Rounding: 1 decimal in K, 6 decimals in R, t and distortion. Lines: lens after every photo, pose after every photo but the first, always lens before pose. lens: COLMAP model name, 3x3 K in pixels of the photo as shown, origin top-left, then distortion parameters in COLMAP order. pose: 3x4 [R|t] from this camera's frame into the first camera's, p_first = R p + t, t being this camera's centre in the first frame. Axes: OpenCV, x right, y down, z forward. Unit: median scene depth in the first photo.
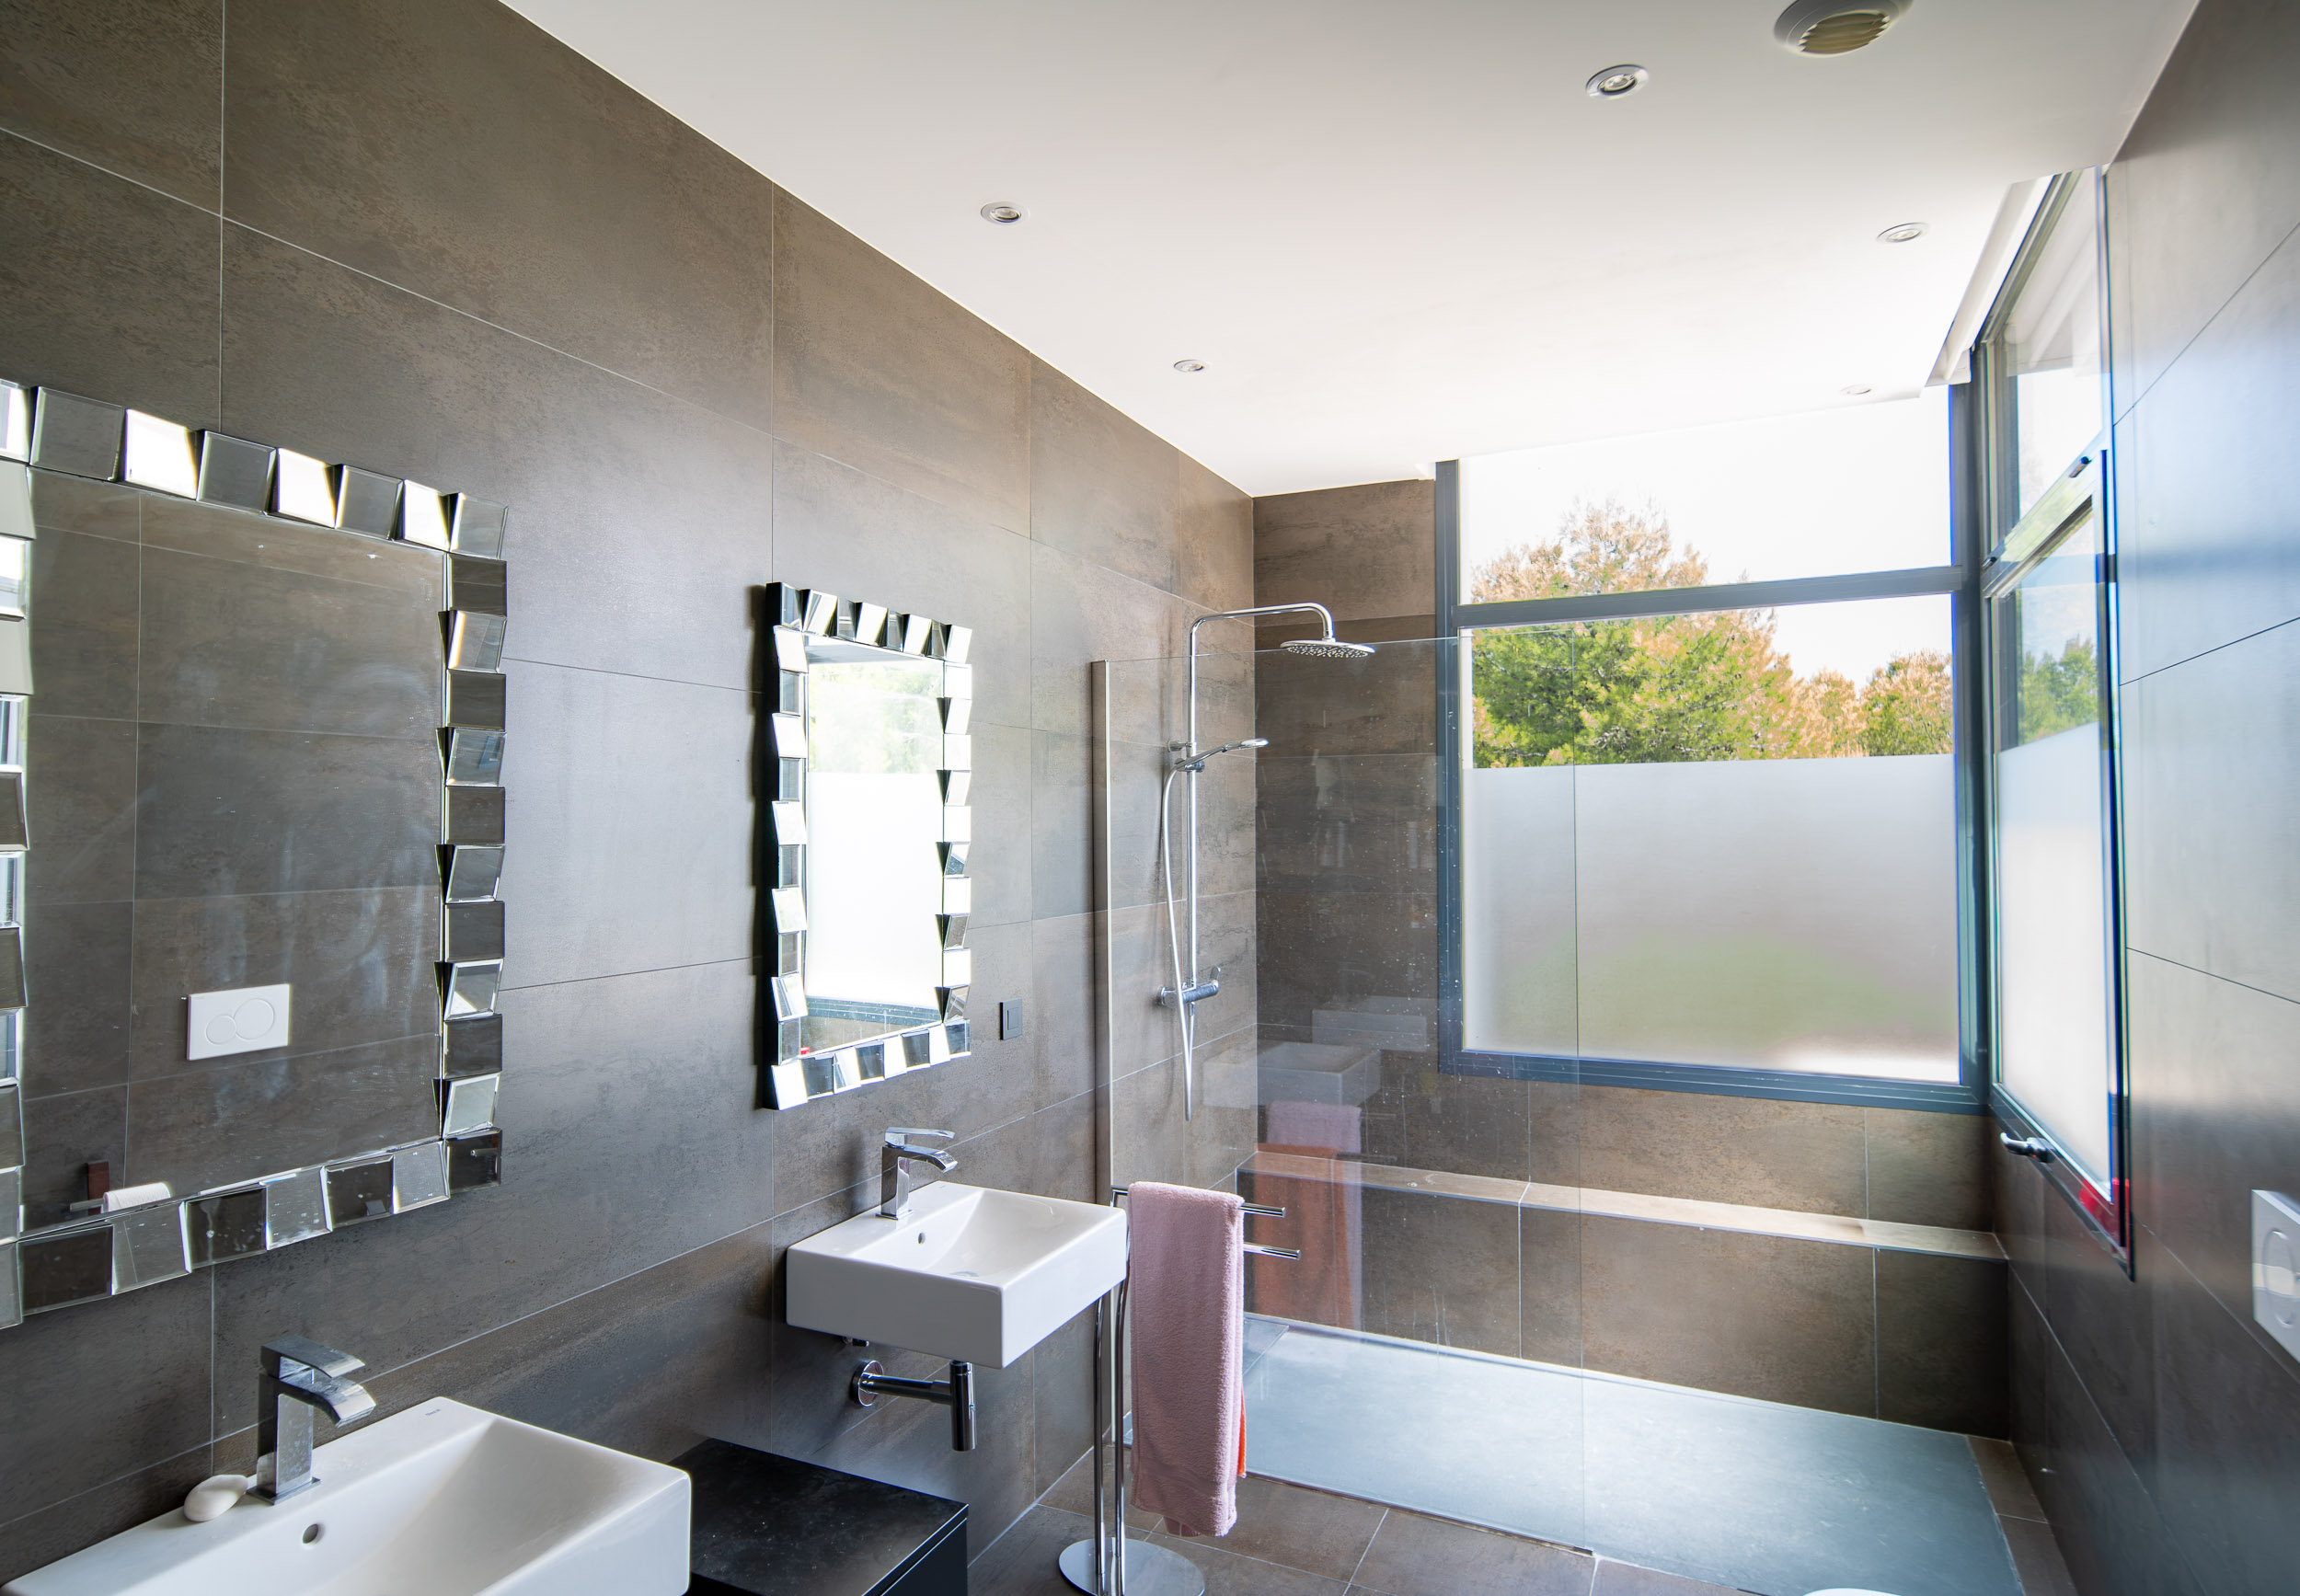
lens RADIAL K [[1308.3, 0, 1095.3], [0, 1308.3, 799.7], [0, 0, 1]] dist [-0.006279, 0.002825]
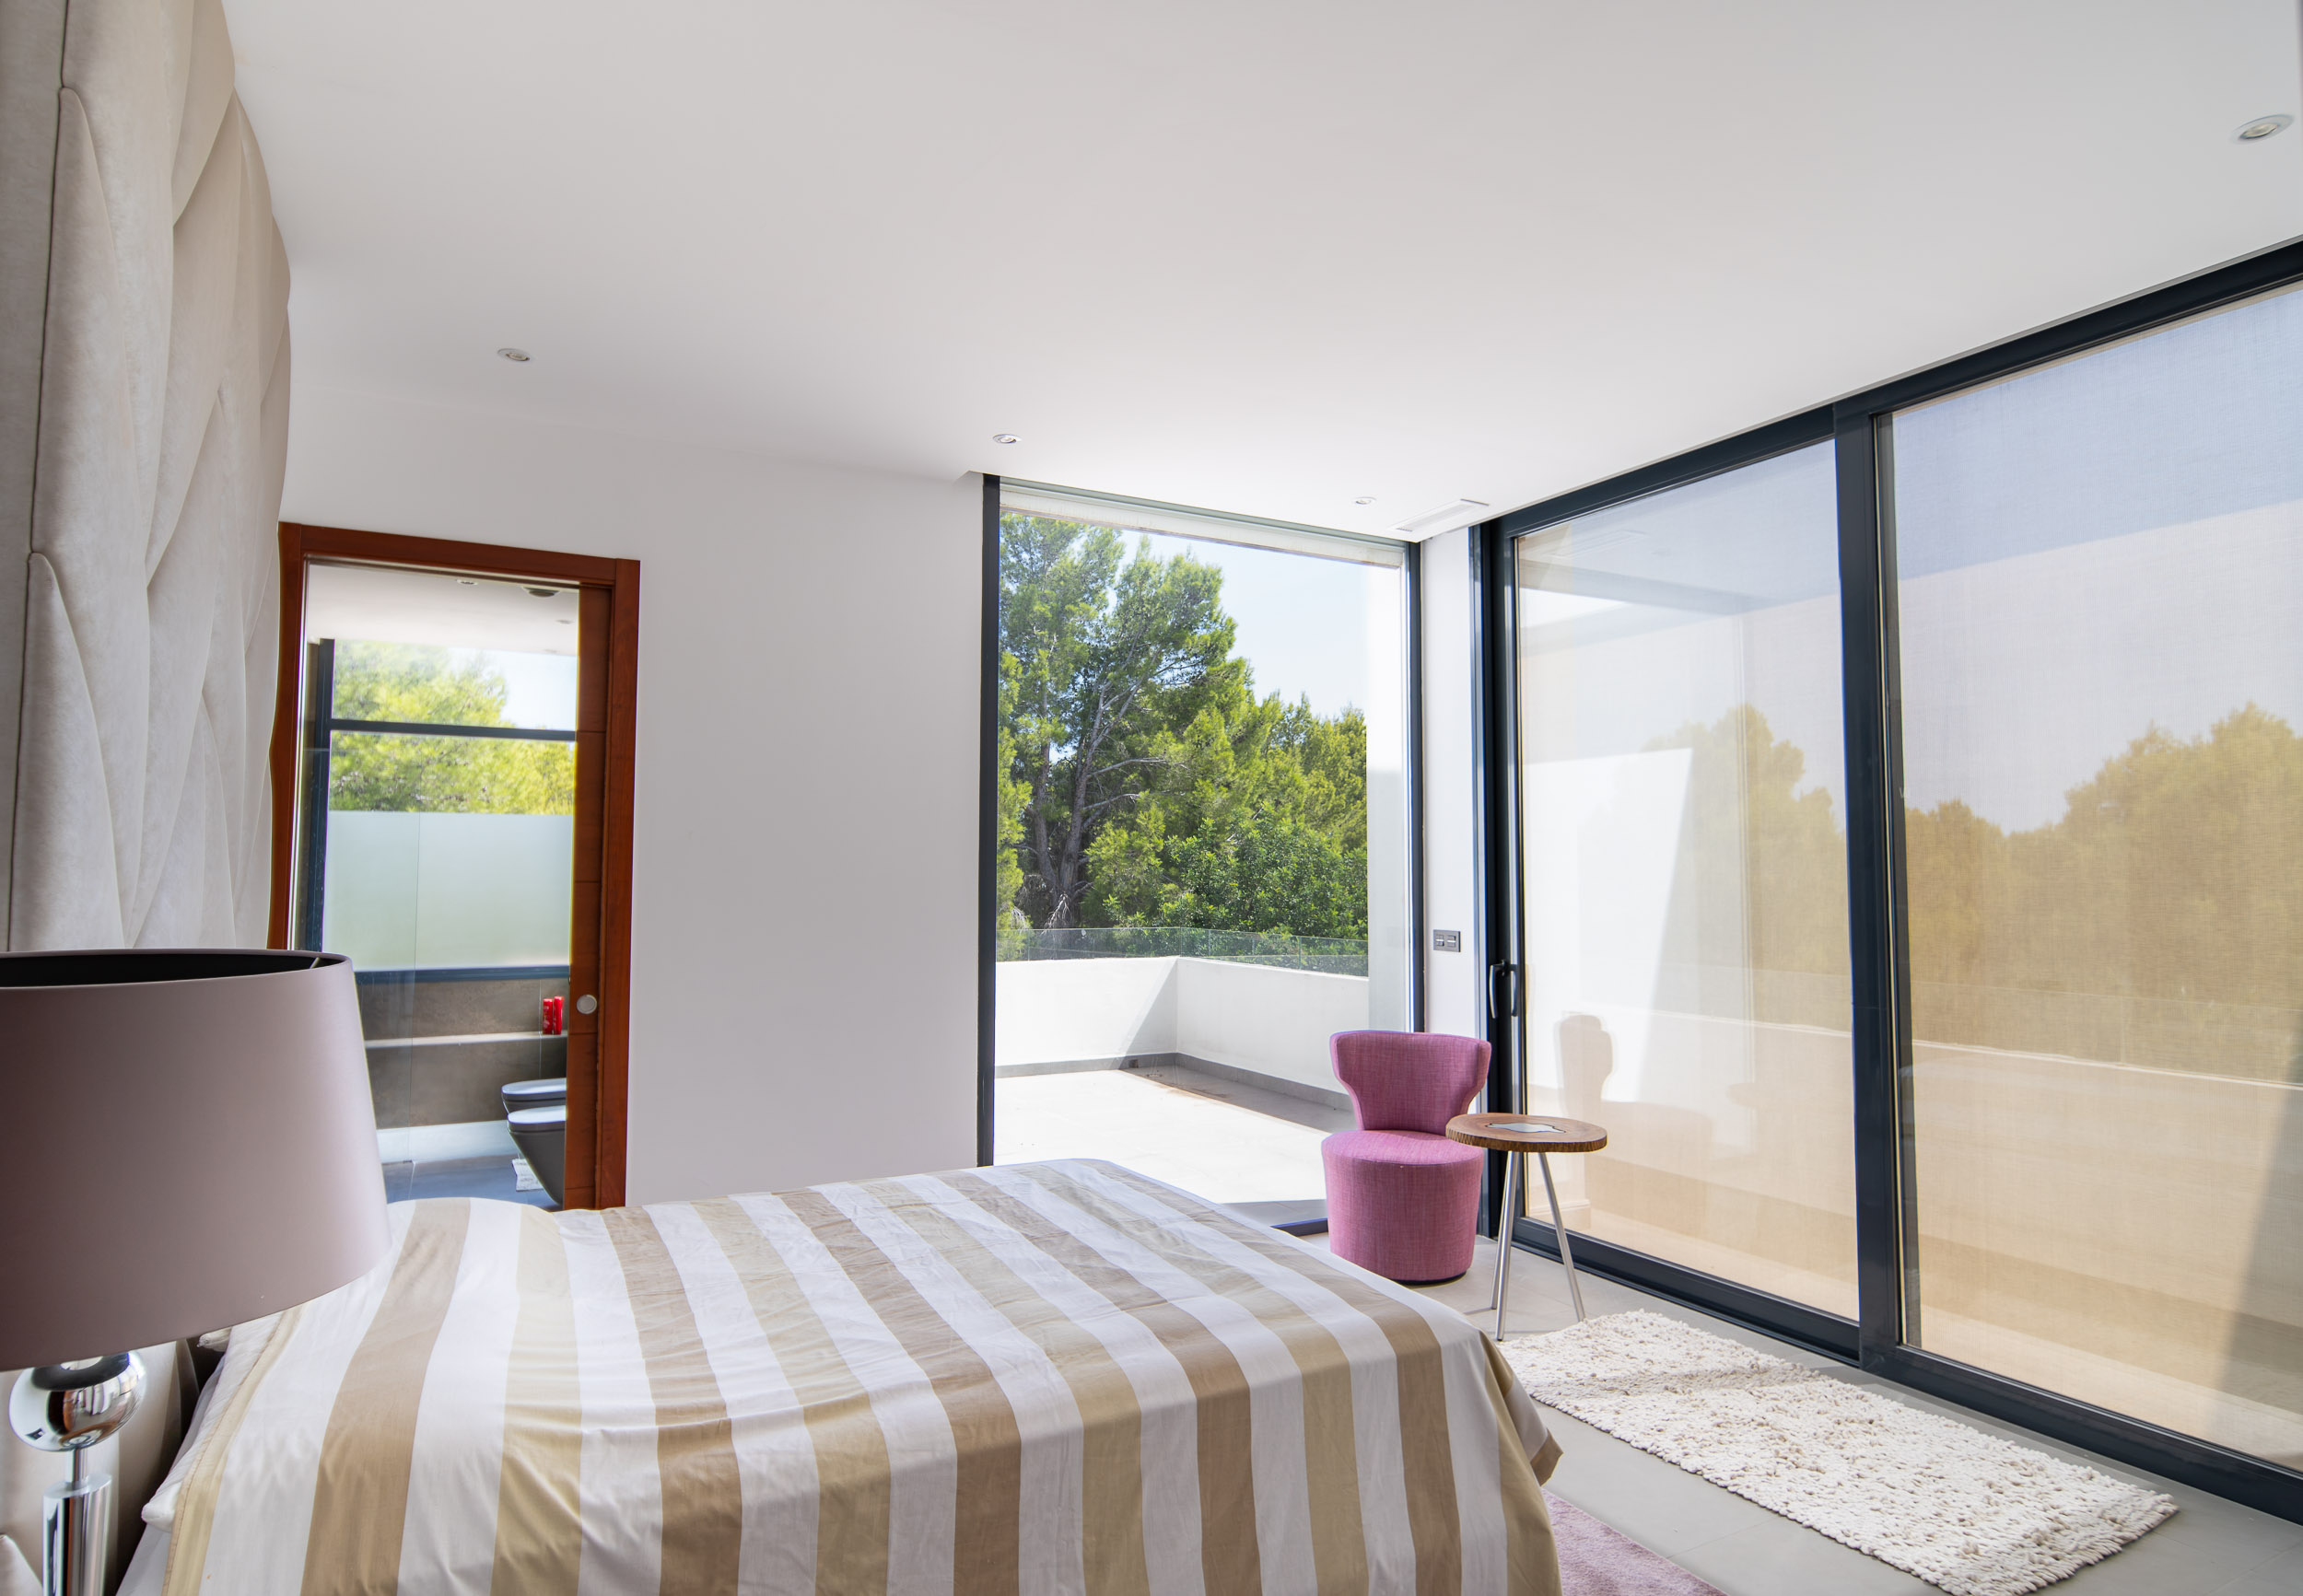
lens RADIAL K [[1309.9, 0, 1164.5], [0, 1309.9, 800.7], [0, 0, 1]] dist [-0.006279, 0.002825]
pose [[0.578651, 0.054103, 0.813779, -0.643482], [-0.025321, 0.998508, -0.048380, 0.022996], [-0.815182, 0.007389, 0.579157, -1.197285]]
